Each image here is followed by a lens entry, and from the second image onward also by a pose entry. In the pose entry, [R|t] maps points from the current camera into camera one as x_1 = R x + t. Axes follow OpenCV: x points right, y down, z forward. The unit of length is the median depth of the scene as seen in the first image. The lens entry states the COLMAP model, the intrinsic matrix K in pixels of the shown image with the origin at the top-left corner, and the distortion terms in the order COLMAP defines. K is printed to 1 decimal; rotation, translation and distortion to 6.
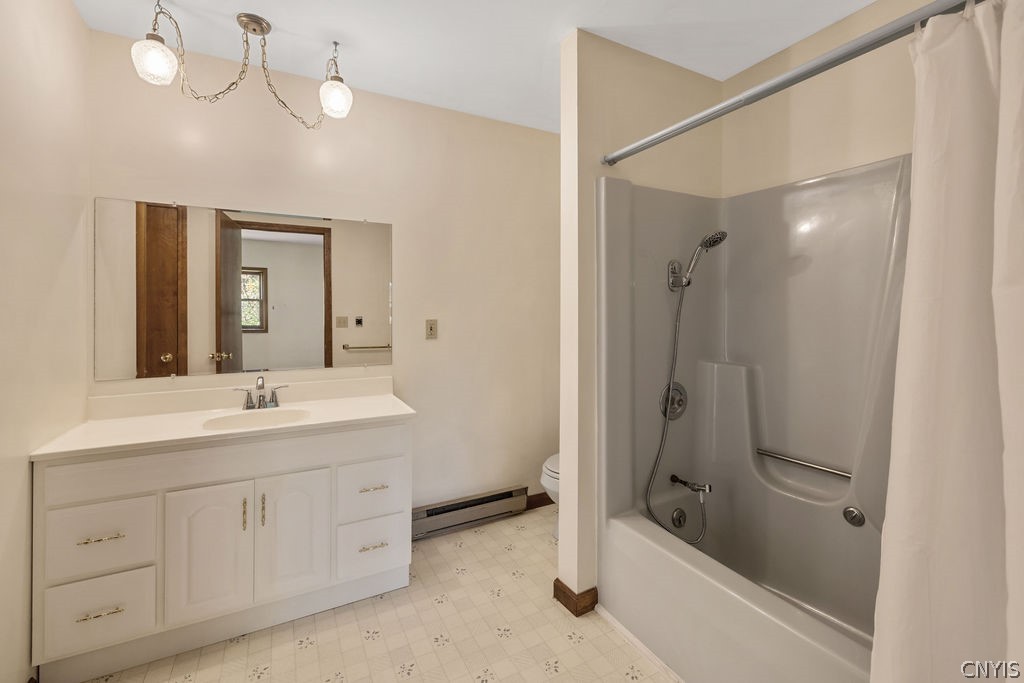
lens RADIAL K [[444.4, 0, 511.4], [0, 444.4, 312.9], [0, 0, 1]] dist [0.025360, -0.000046]
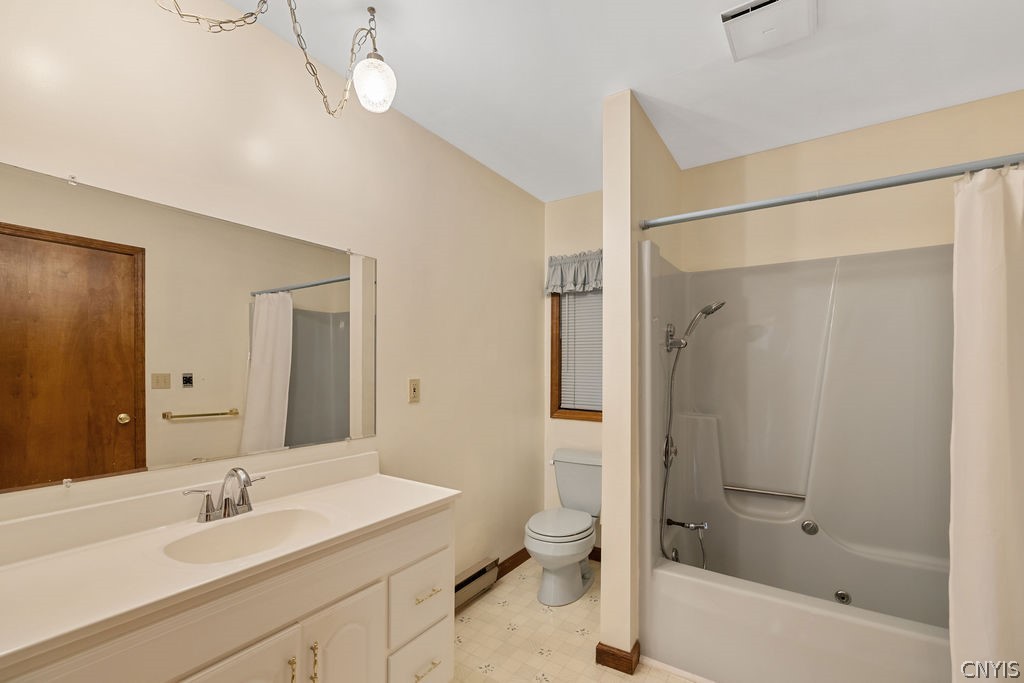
lens RADIAL K [[442.8, 0, 511.7], [0, 442.8, 368.3], [0, 0, 1]] dist [0.001586, 0.000214]
pose [[0.879847, 0.003603, 0.475243, -0.513651], [-0.004130, 0.999991, 0.000064, -0.006688], [-0.475239, -0.002019, 0.879855, 0.235970]]
